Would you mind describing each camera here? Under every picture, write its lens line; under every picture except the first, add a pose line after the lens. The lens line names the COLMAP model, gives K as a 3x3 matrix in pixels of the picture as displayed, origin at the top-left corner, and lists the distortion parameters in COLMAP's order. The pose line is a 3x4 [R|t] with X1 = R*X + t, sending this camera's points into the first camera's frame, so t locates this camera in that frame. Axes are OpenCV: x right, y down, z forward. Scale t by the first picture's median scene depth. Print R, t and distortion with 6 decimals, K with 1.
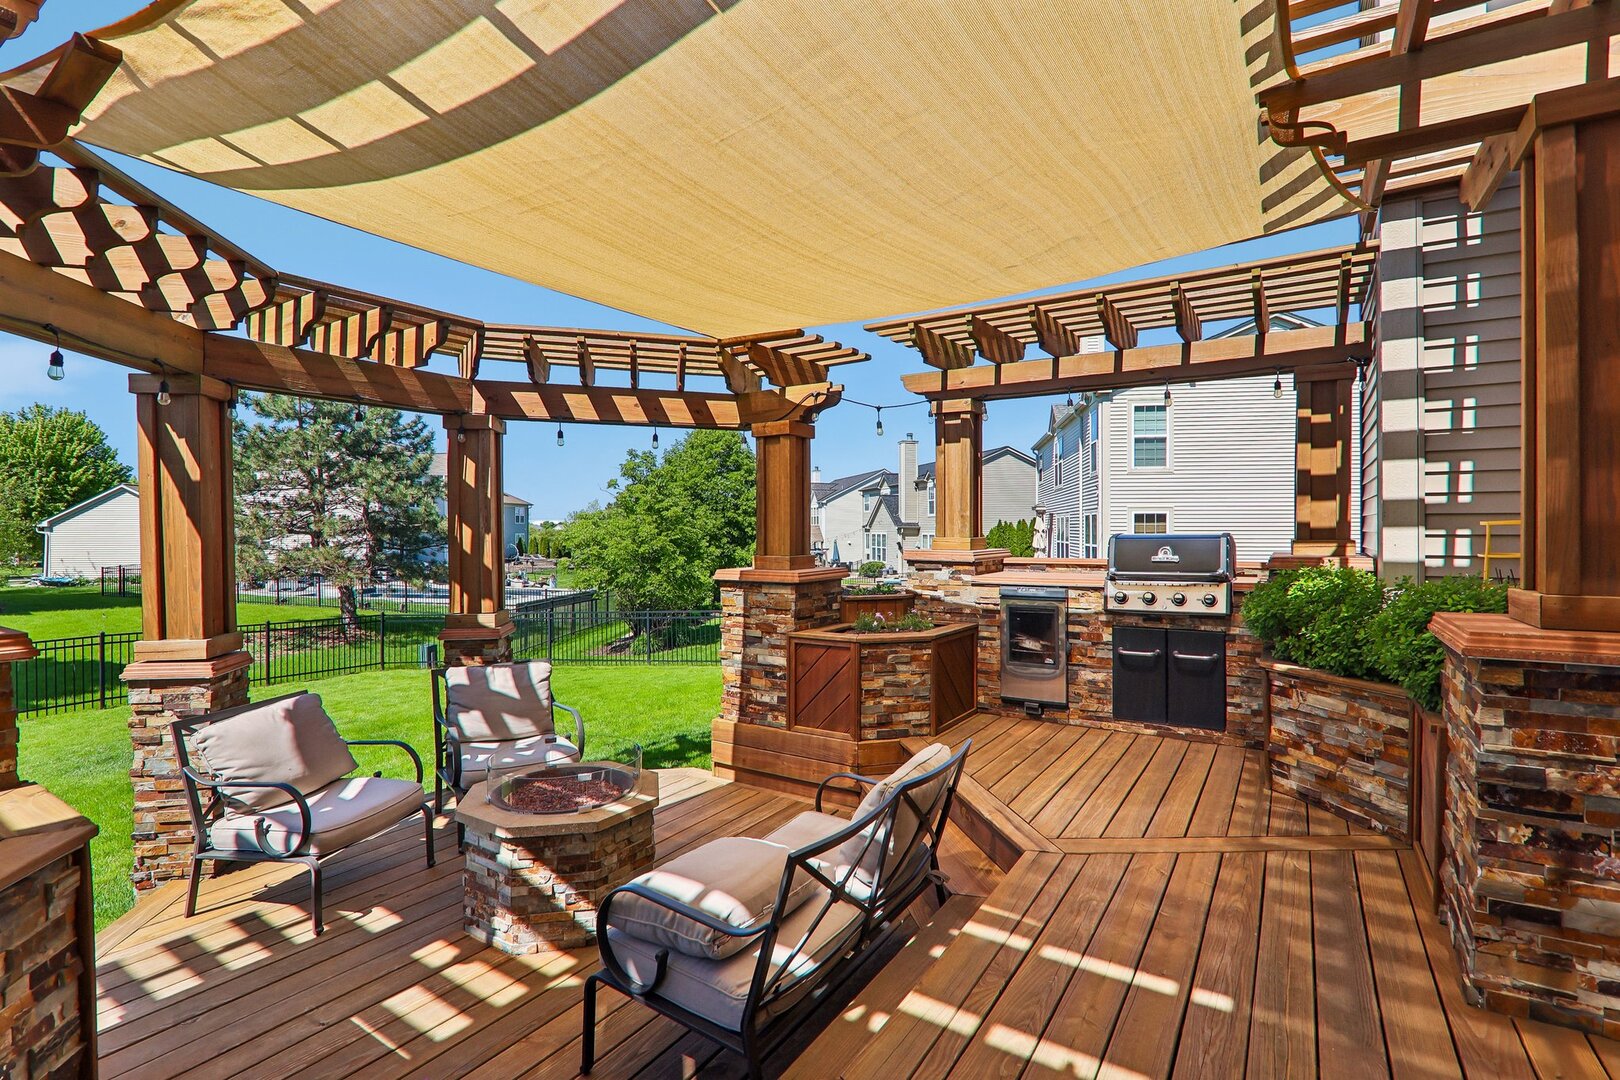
lens RADIAL K [[754.2, 0, 821.5], [0, 754.2, 527.3], [0, 0, 1]] dist [-0.019395, 0.001975]
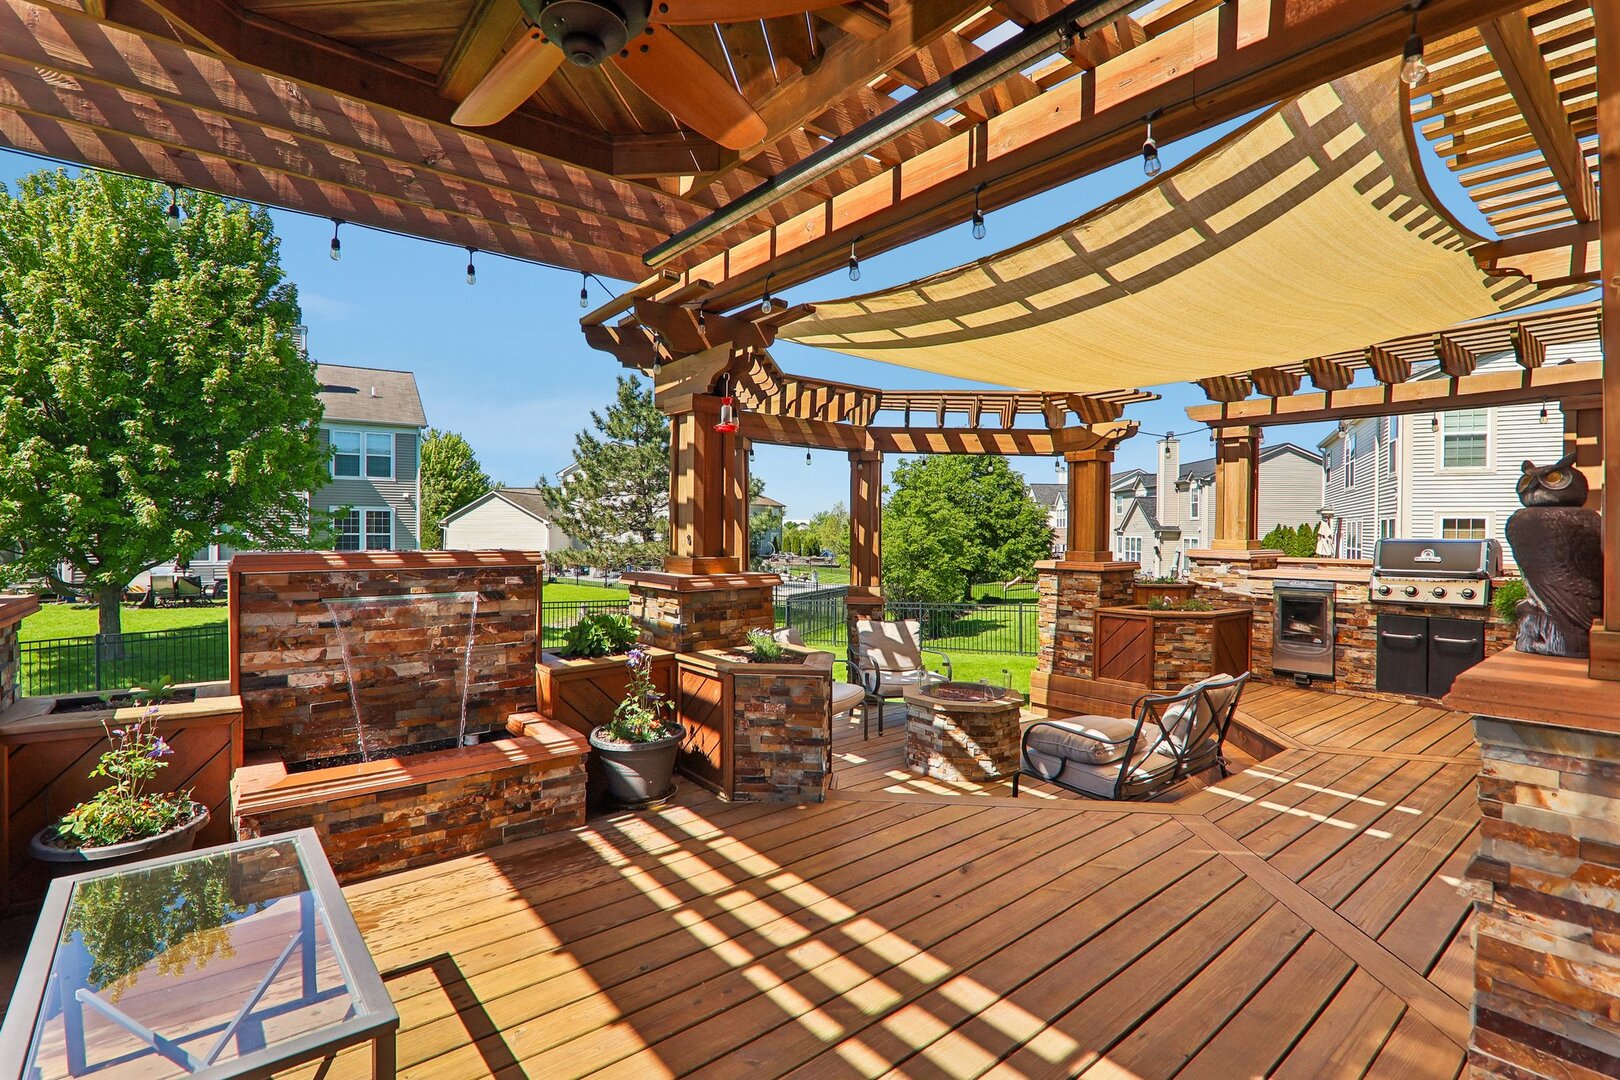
lens RADIAL K [[754.2, 0, 811.4], [0, 754.2, 533.7], [0, 0, 1]] dist [-0.019395, 0.001975]
pose [[0.947914, 0.012173, -0.318293, -0.099993], [-0.010059, 0.999915, 0.008285, 0.000860], [0.318367, -0.004652, 0.947956, -0.444041]]
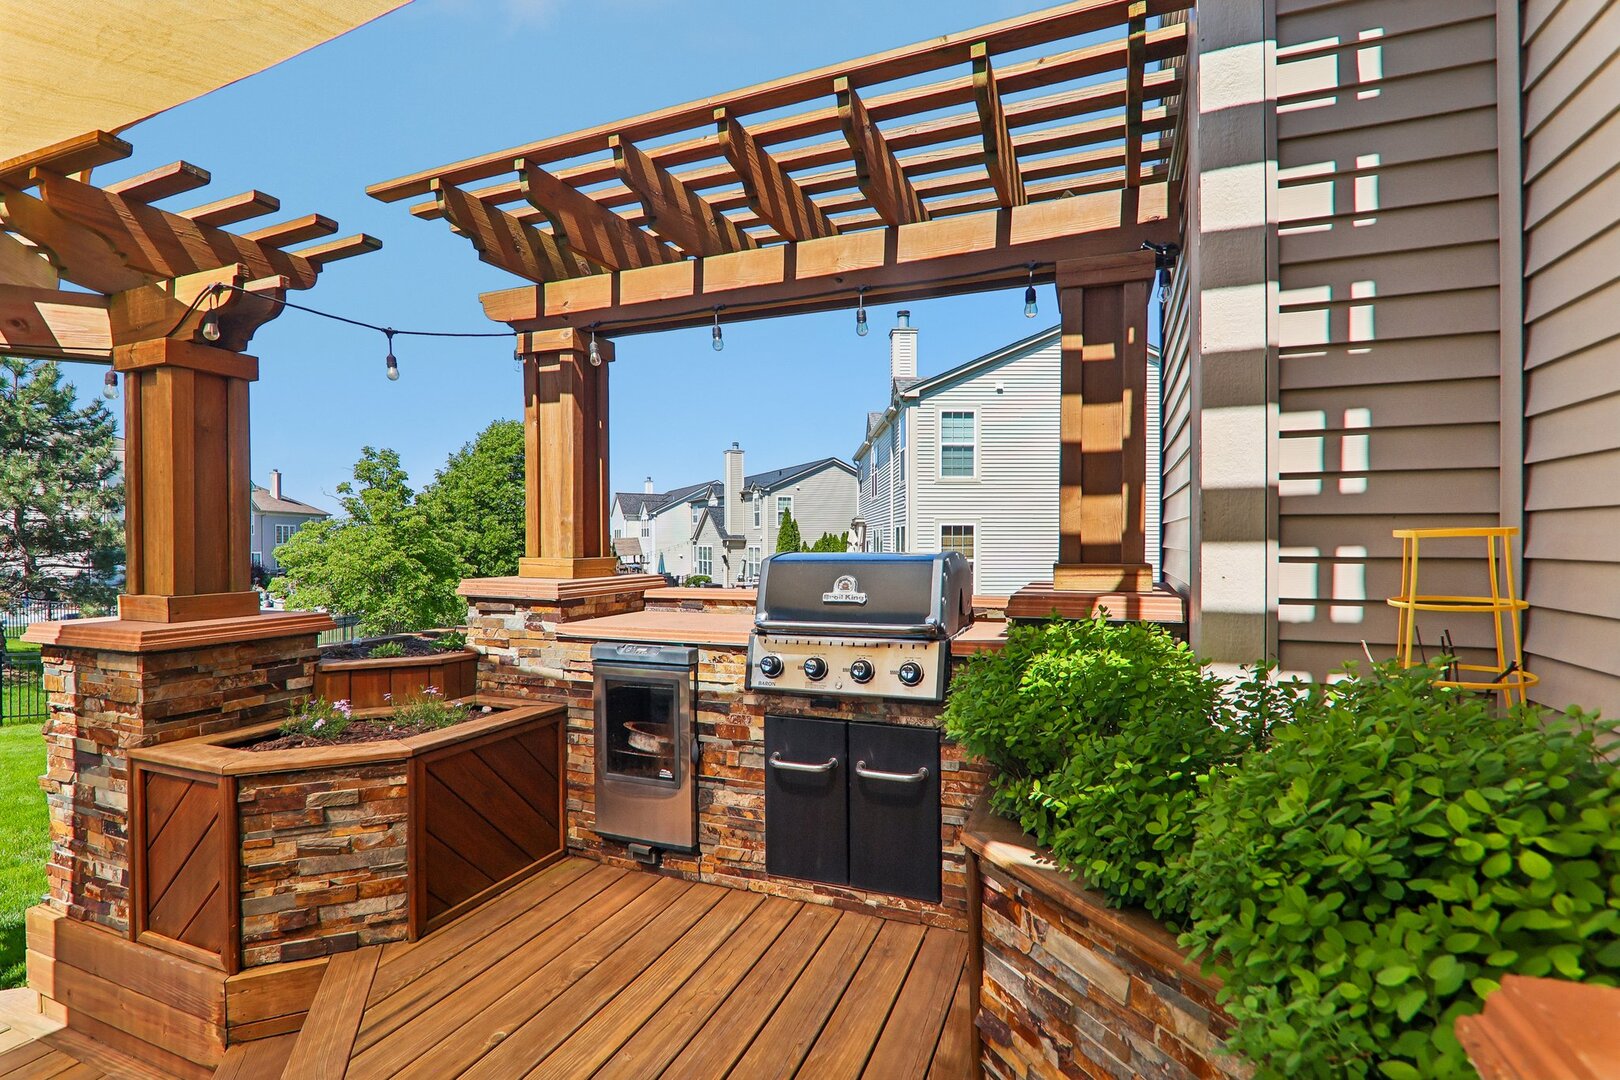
lens RADIAL K [[754.2, 0, 794.7], [0, 754.2, 545.1], [0, 0, 1]] dist [-0.019395, 0.001975]
pose [[0.985067, -0.000519, 0.172171, 0.316677], [-0.000661, 0.999977, 0.006800, -0.001083], [-0.172170, -0.006813, 0.985044, 0.440338]]
